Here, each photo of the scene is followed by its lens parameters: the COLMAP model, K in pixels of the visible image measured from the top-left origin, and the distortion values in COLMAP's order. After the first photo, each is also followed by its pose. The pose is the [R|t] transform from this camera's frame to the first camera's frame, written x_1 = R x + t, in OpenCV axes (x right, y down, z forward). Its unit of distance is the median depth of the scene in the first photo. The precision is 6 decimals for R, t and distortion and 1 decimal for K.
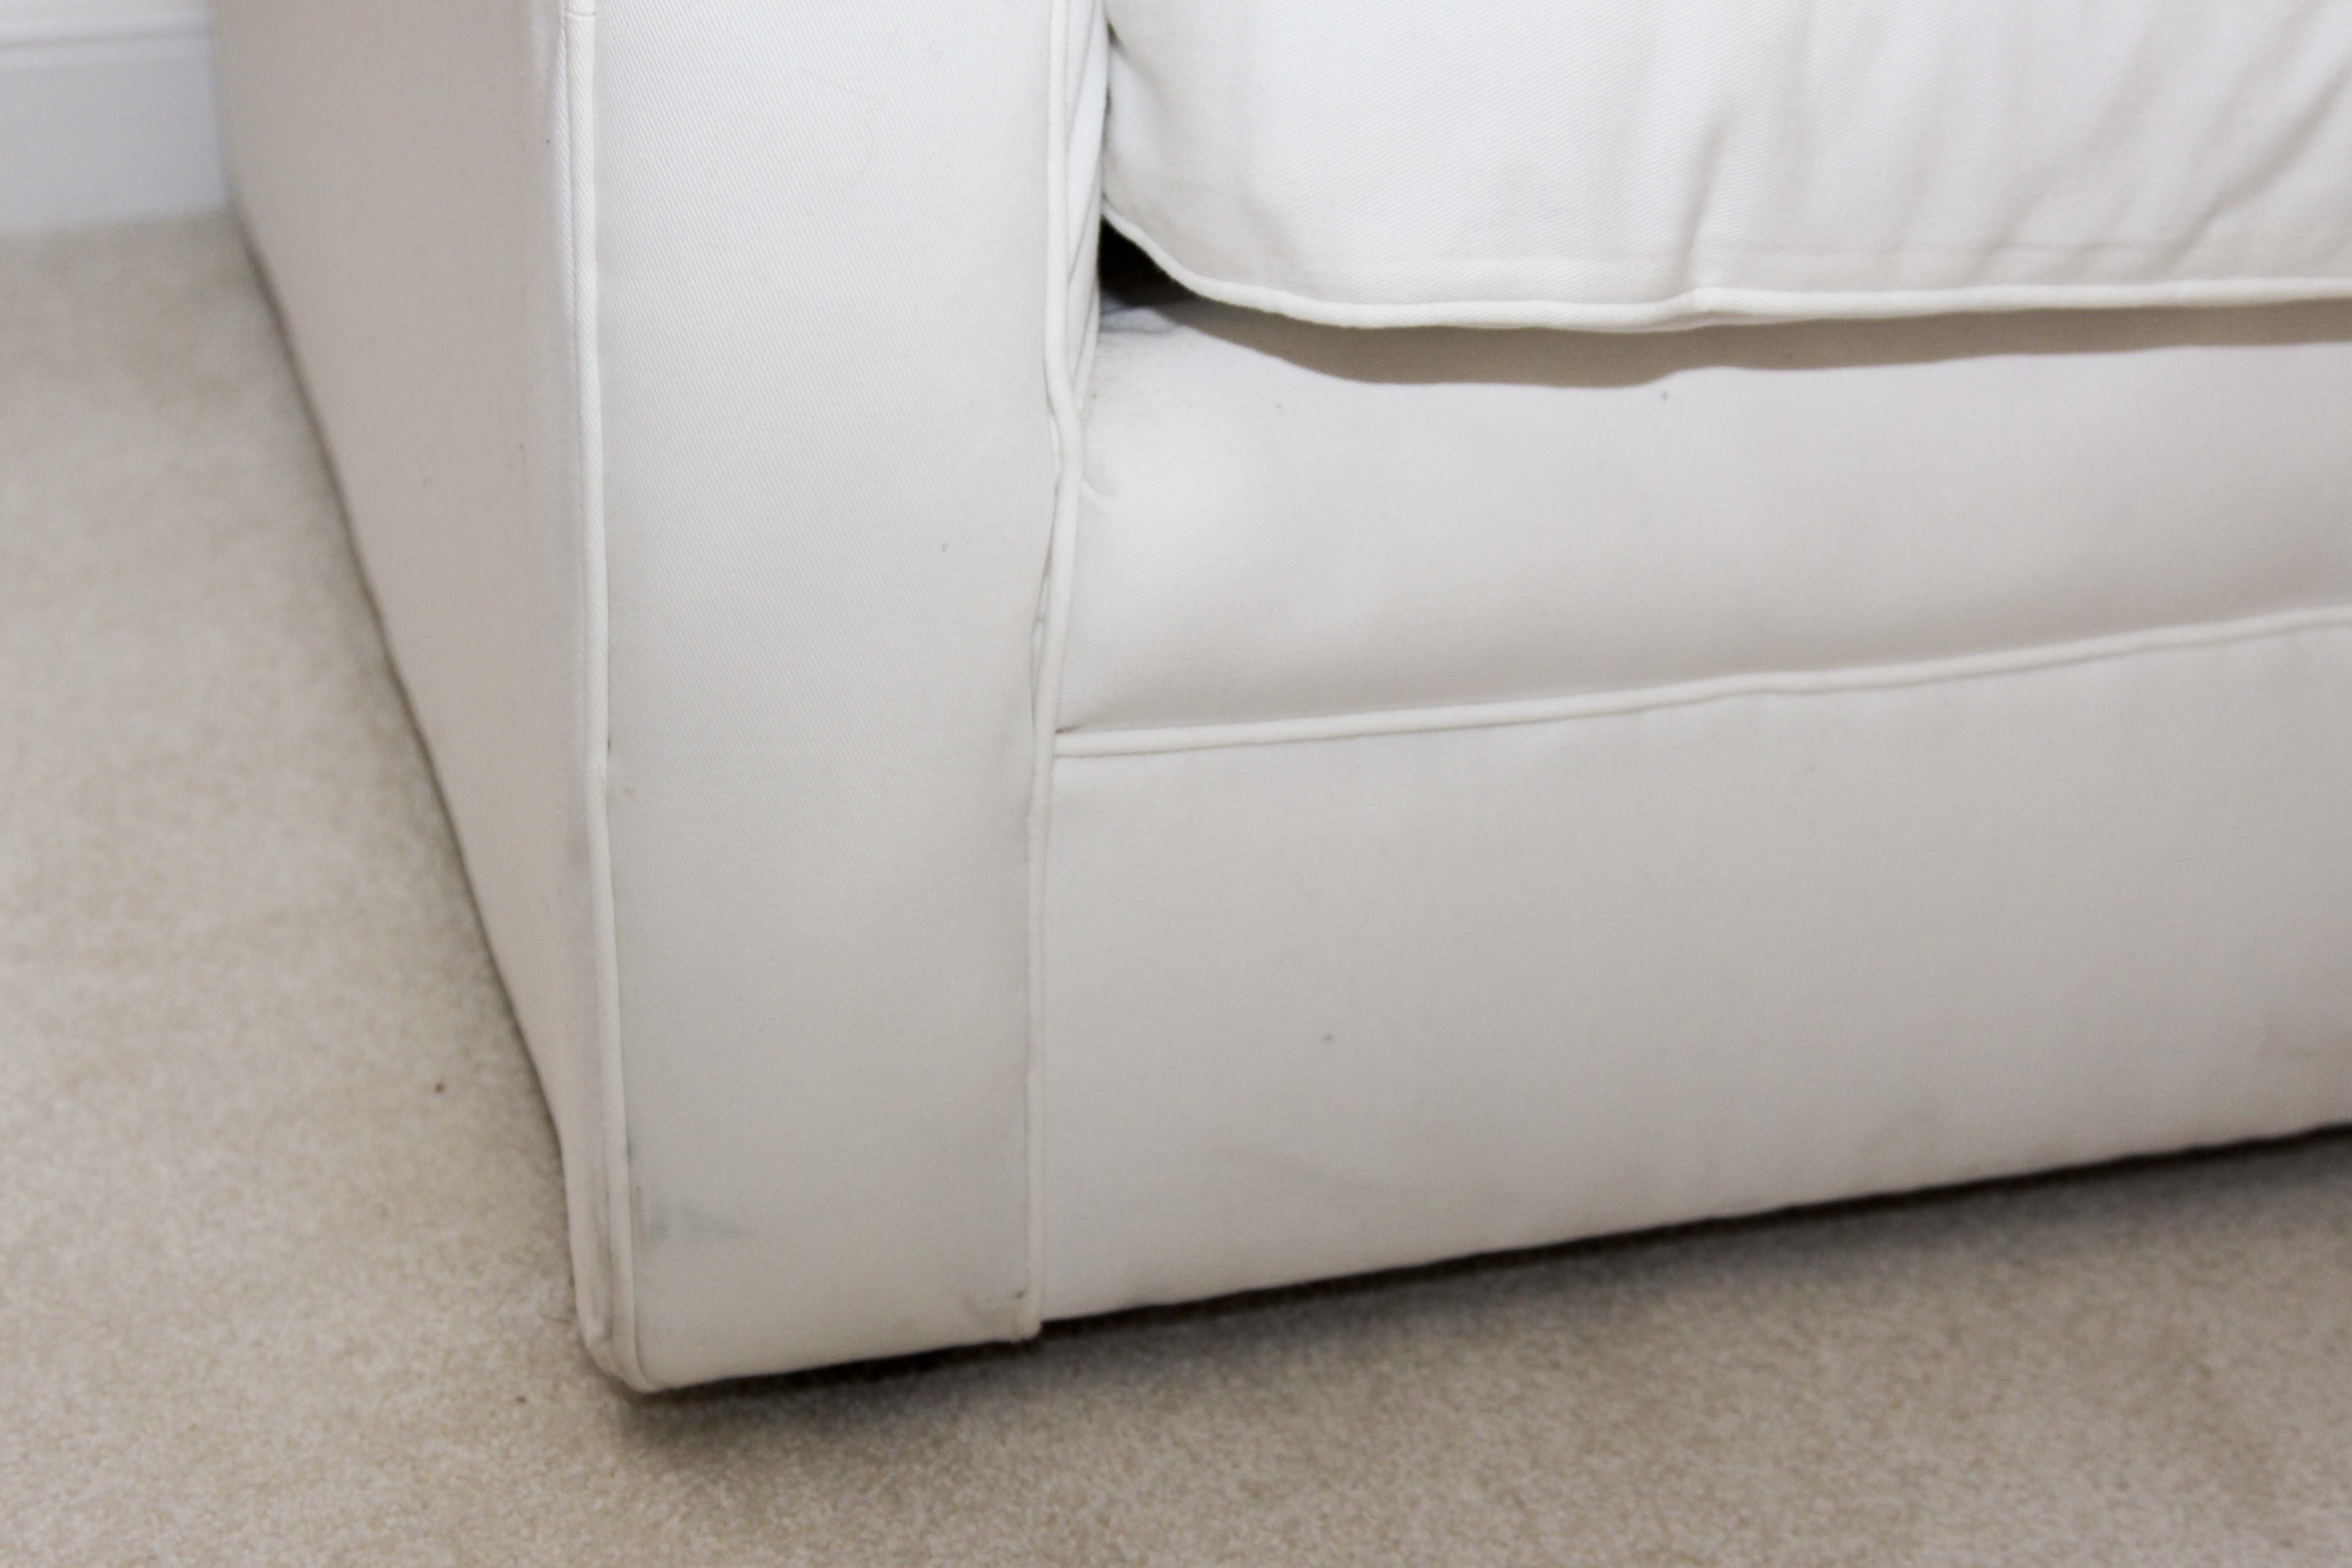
lens RADIAL K [[4549.7, 0, 1117.2], [0, 4549.7, 783.6], [0, 0, 1]] dist [-0.018160, 0.038141]
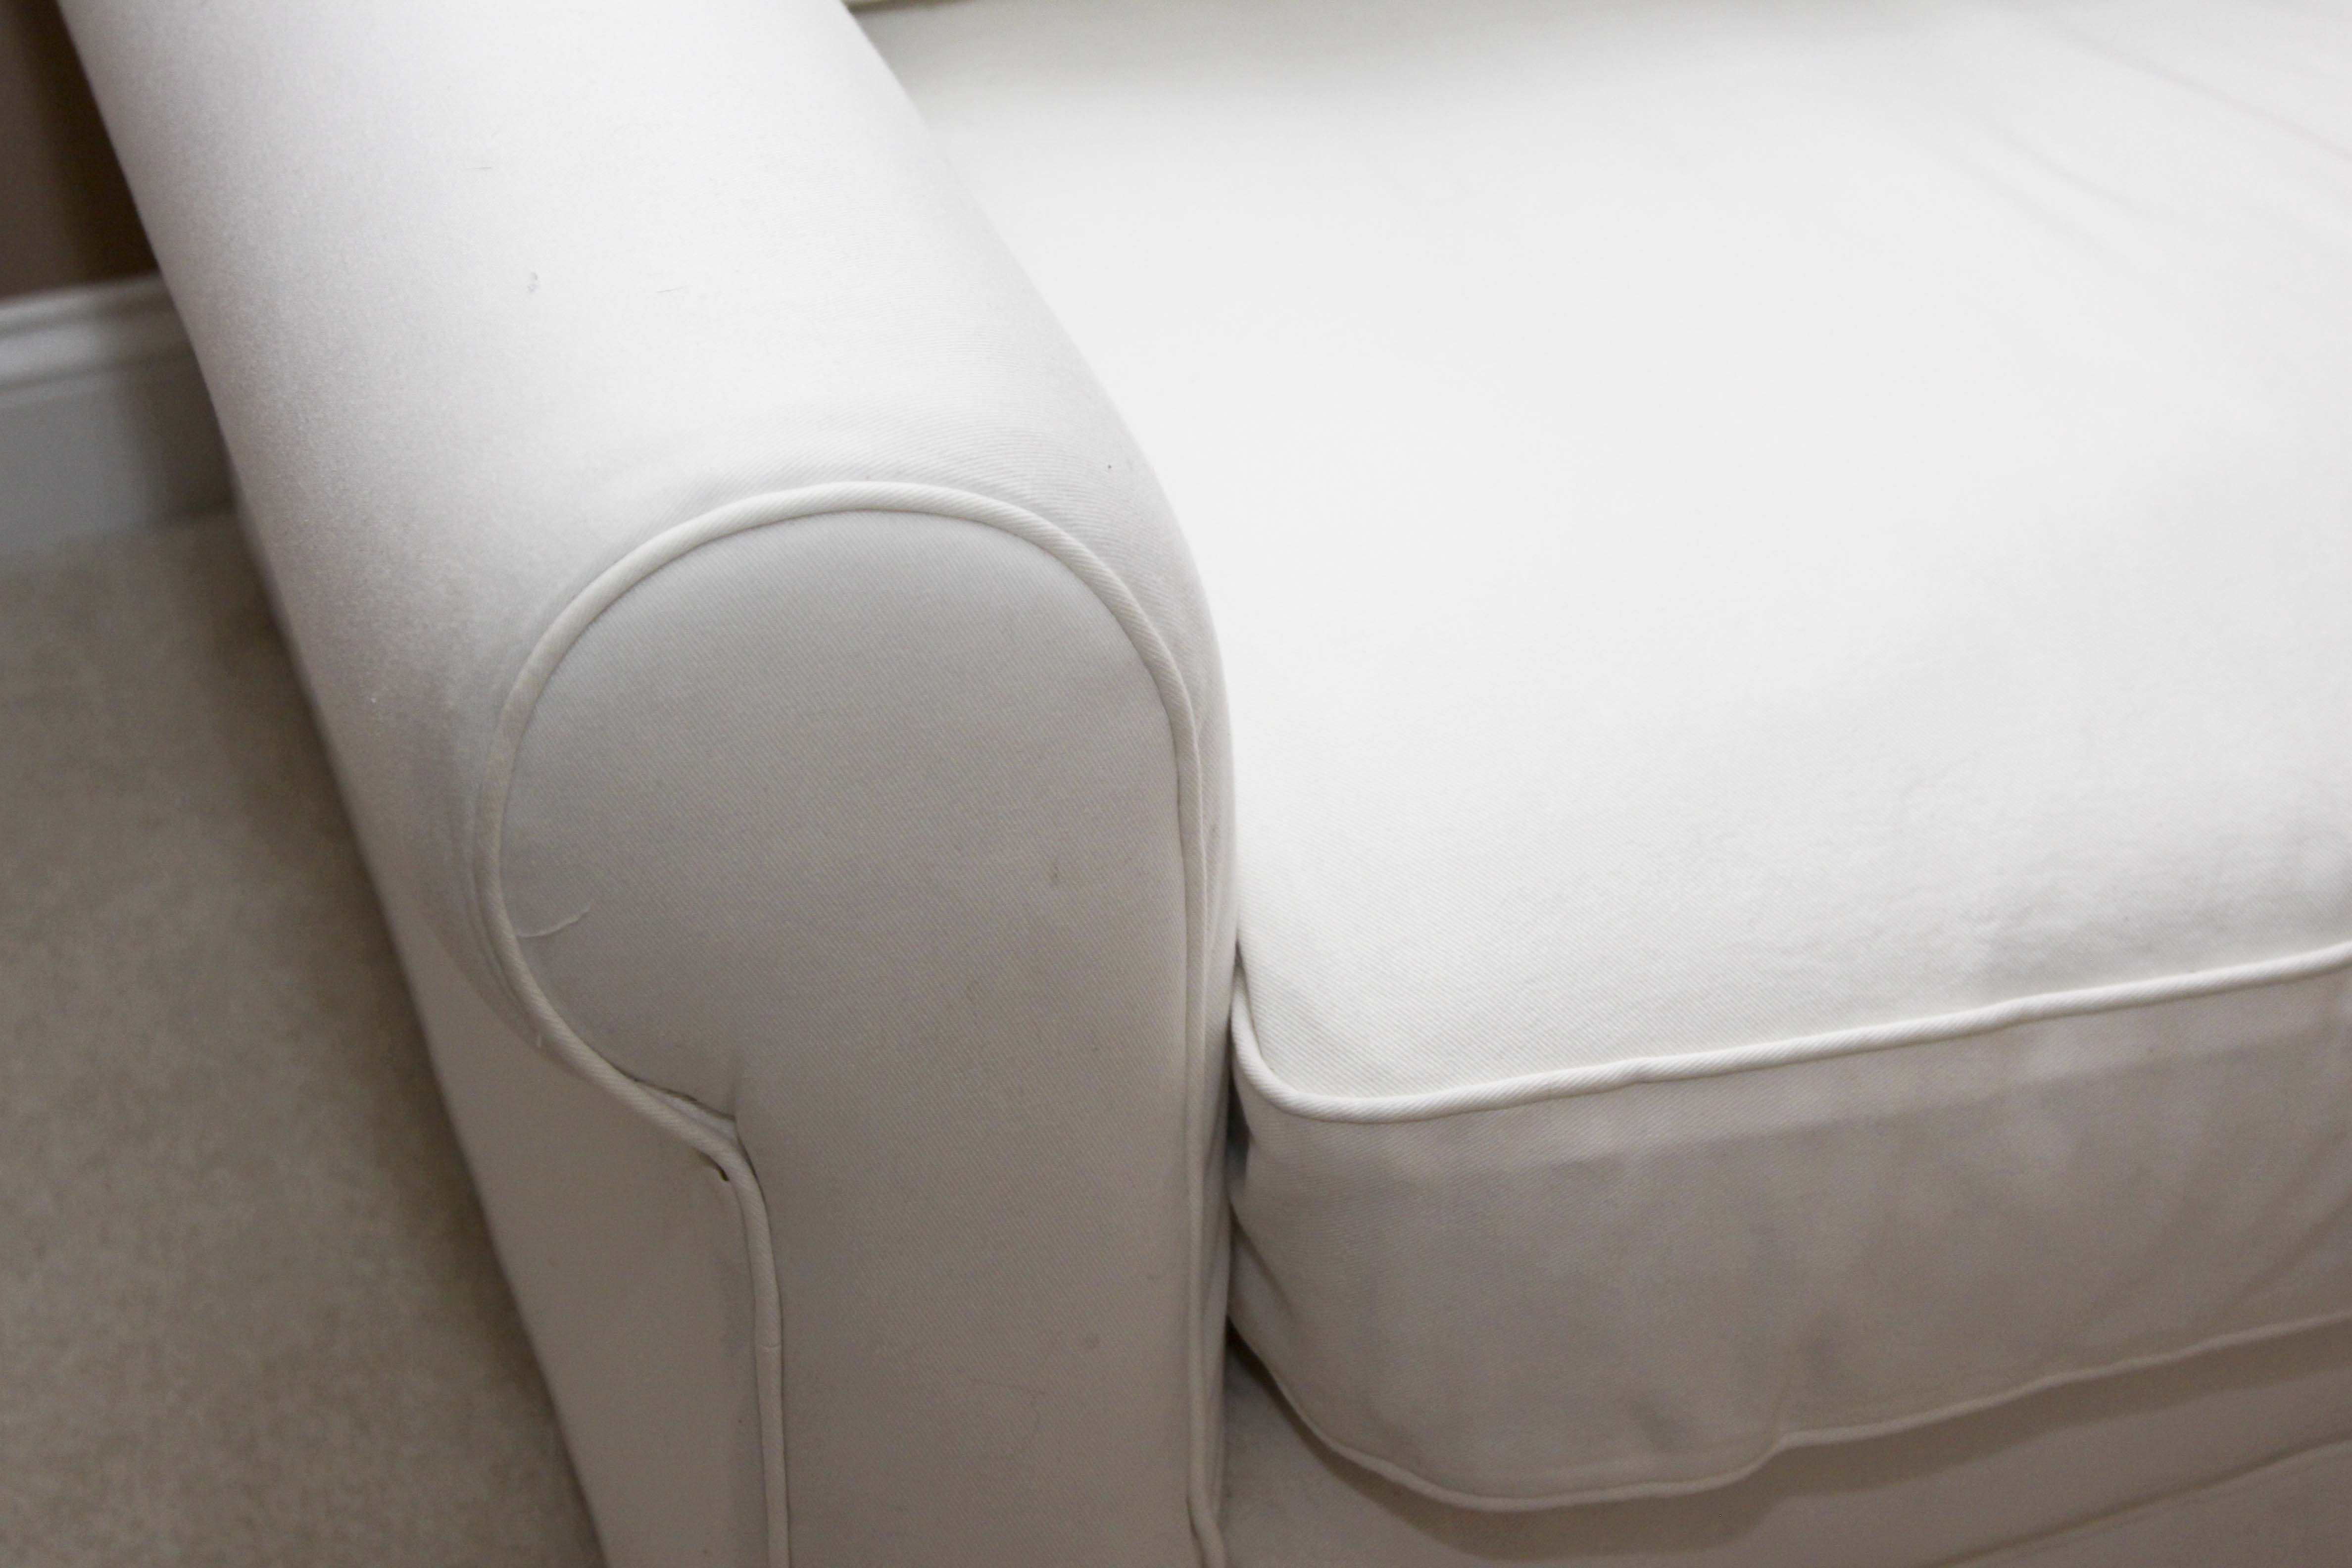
lens RADIAL K [[4549.7, 0, 1117.2], [0, 4549.7, 783.6], [0, 0, 1]] dist [-0.018160, 0.038141]
pose [[0.997772, -0.059925, 0.029333, -0.049173], [0.053256, 0.980167, 0.190882, -0.420831], [-0.040190, -0.188895, 0.981175, -0.039310]]
